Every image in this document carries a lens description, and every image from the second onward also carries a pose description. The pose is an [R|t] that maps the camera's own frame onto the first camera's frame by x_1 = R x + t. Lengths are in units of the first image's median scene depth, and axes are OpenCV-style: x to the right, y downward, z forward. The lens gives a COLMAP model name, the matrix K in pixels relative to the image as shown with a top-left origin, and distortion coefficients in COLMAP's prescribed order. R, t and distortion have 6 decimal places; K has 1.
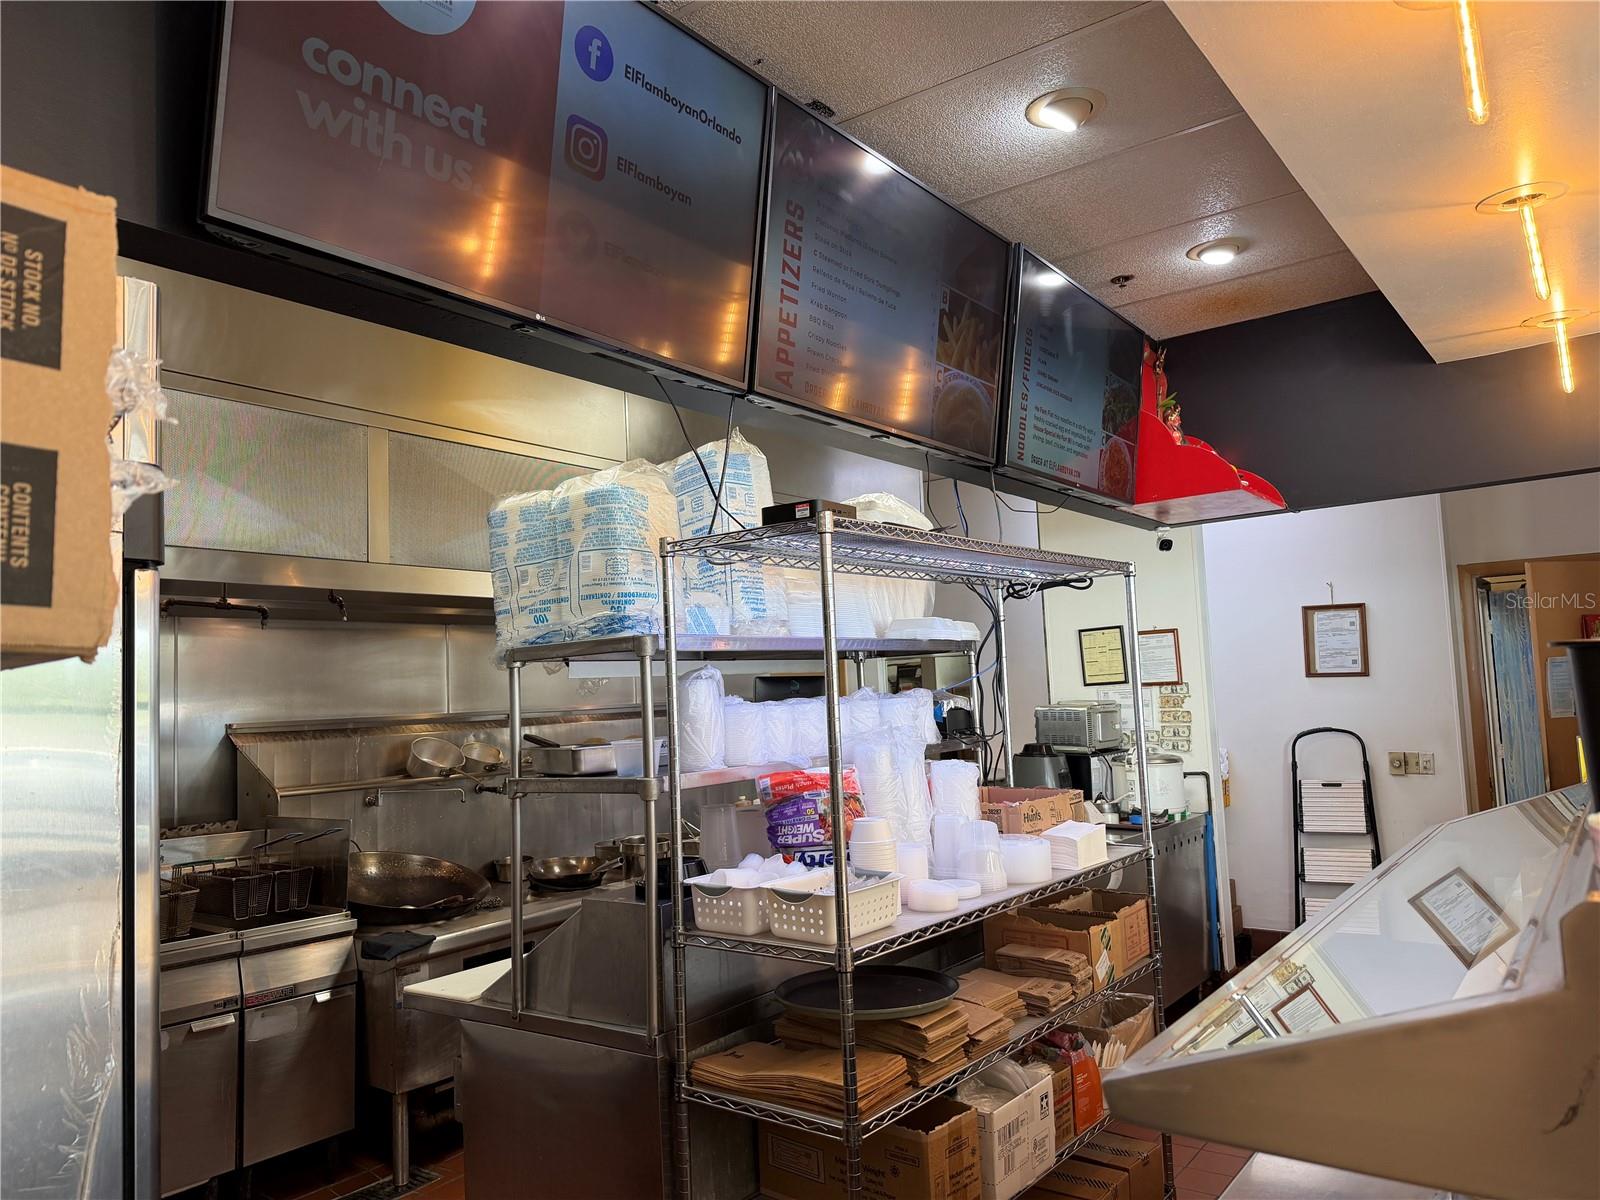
lens RADIAL K [[1130.4, 0, 804.3], [0, 1130.4, 619.4], [0, 0, 1]] dist [0.066776, -0.079709]
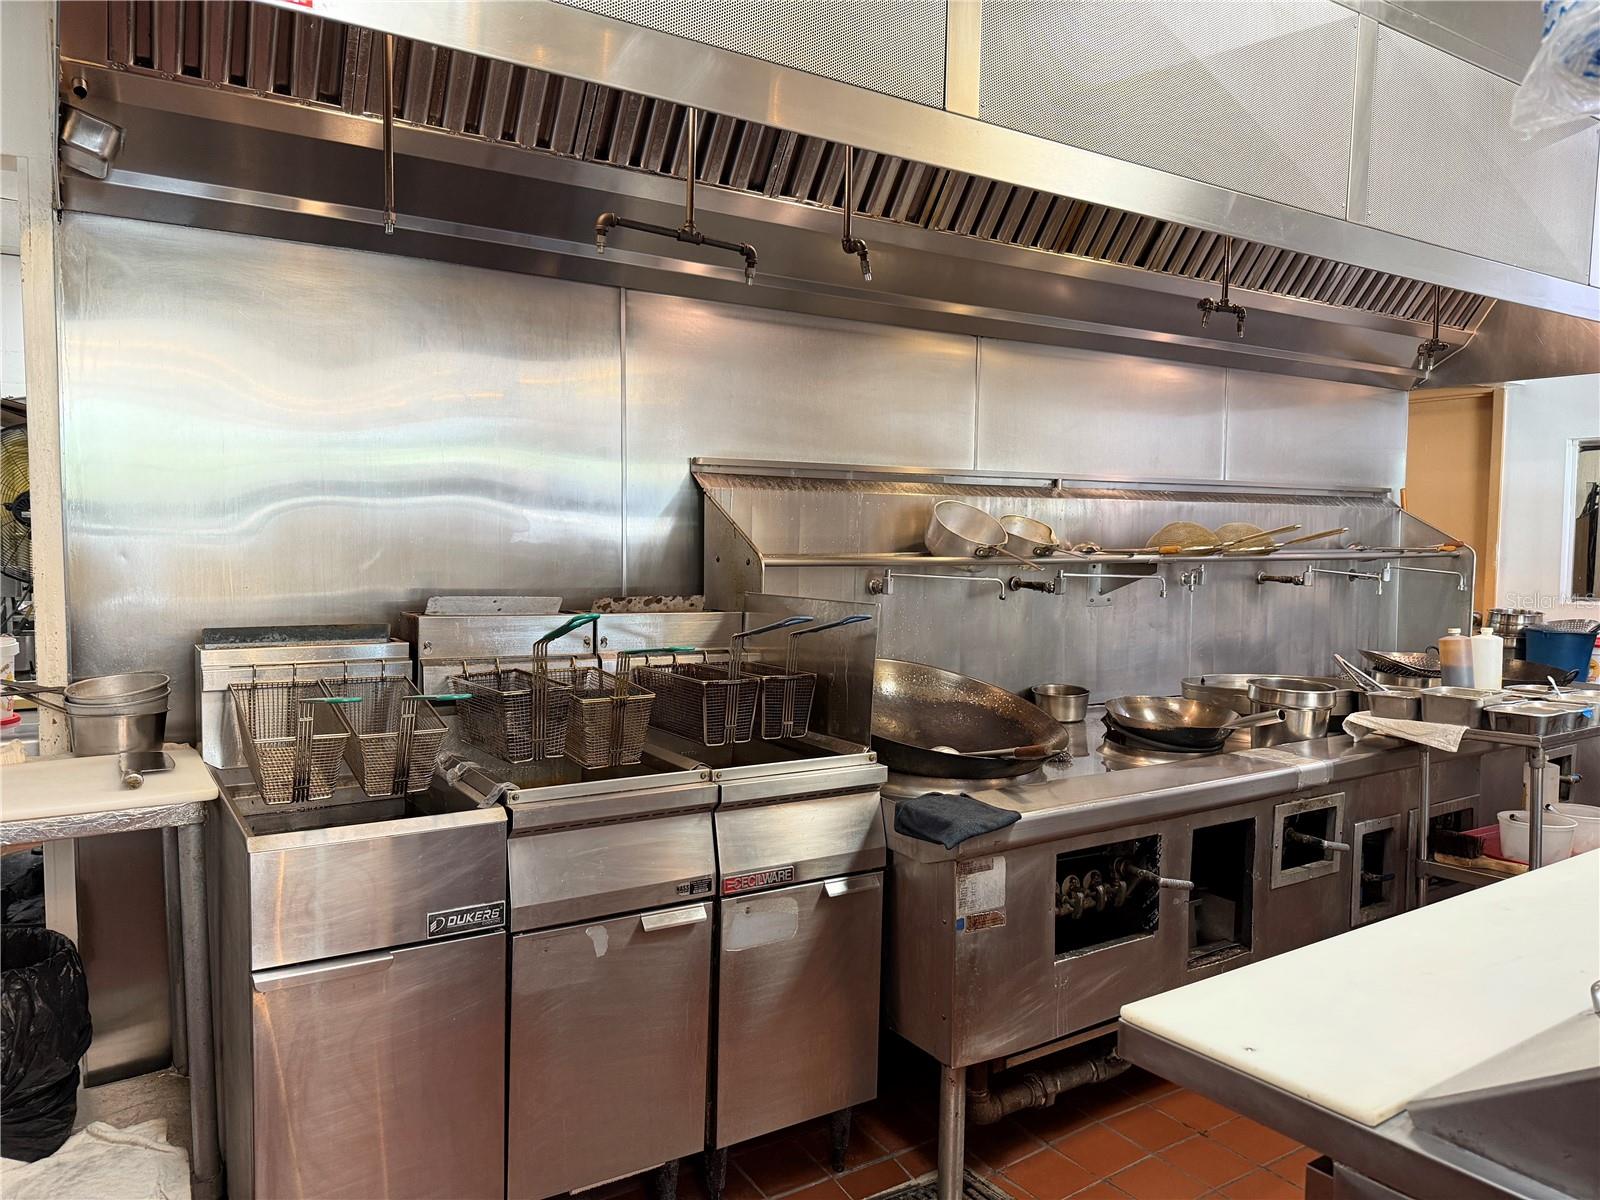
lens RADIAL K [[1130.4, 0, 811.6], [0, 1130.4, 602.2], [0, 0, 1]] dist [0.066776, -0.079709]
pose [[0.939466, 0.068371, -0.335750, -0.236261], [-0.024104, 0.990649, 0.134286, 0.098472], [0.341792, -0.118064, 0.932330, 0.445234]]
